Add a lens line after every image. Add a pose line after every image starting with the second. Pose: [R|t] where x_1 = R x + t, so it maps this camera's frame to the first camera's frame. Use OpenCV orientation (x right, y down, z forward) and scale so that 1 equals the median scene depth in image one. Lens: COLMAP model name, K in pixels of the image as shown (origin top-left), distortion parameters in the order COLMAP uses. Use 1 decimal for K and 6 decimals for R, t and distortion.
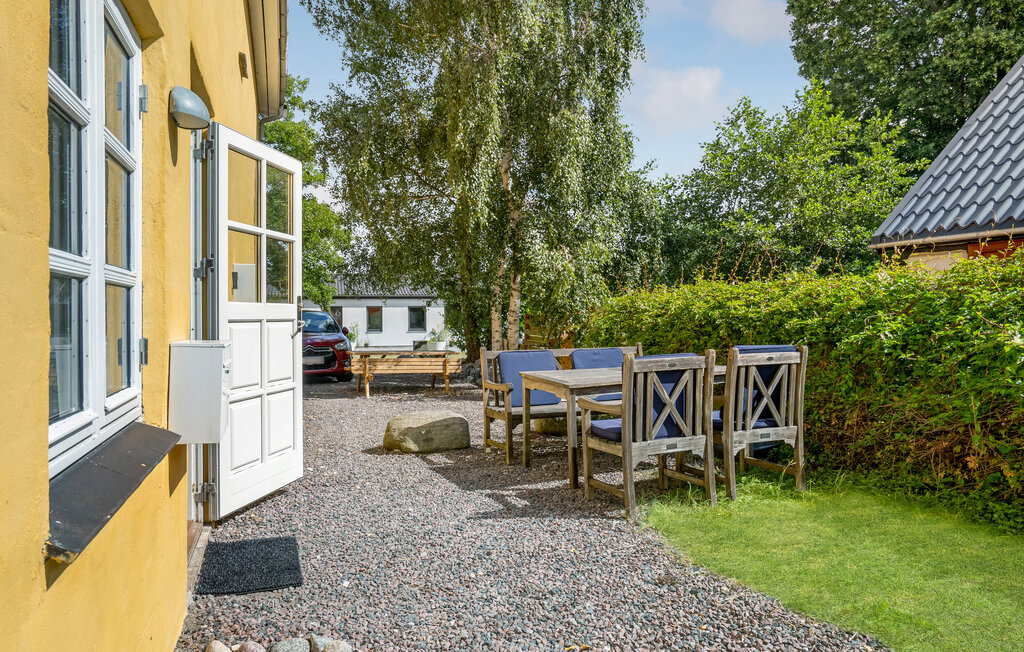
lens RADIAL K [[665.0, 0, 515.6], [0, 665.0, 322.9], [0, 0, 1]] dist [0.000639, 0.008273]
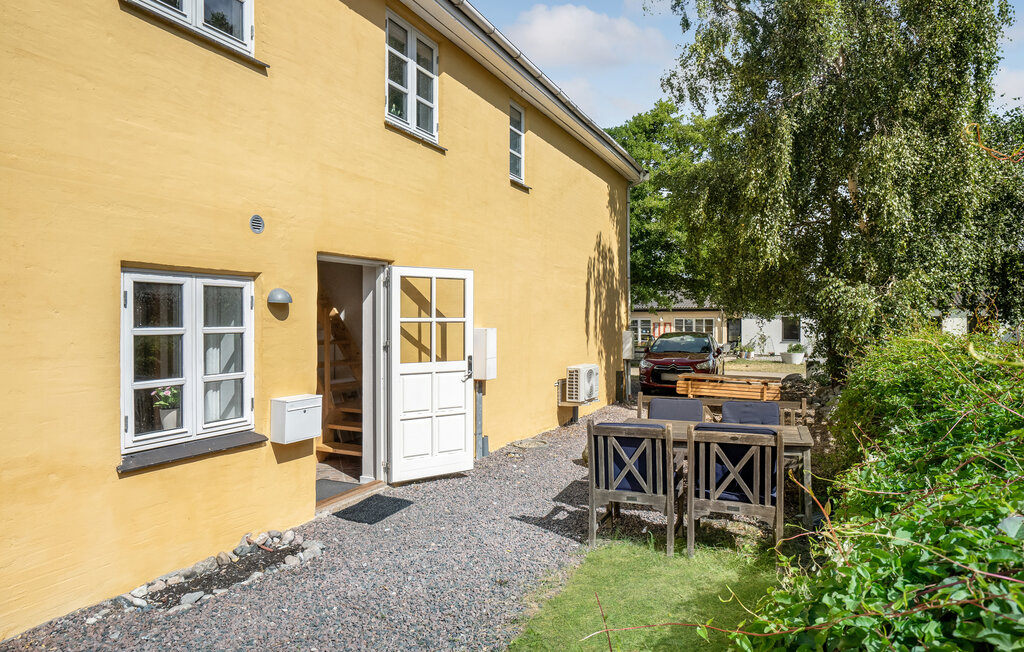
lens RADIAL K [[619.1, 0, 512.8], [0, 619.1, 324.7], [0, 0, 1]] dist [-0.031768, 0.009527]
pose [[0.700369, 0.015522, -0.713613, 0.872430], [-0.010801, 0.999880, 0.011149, -0.142223], [0.713700, -0.000101, 0.700452, 0.046592]]
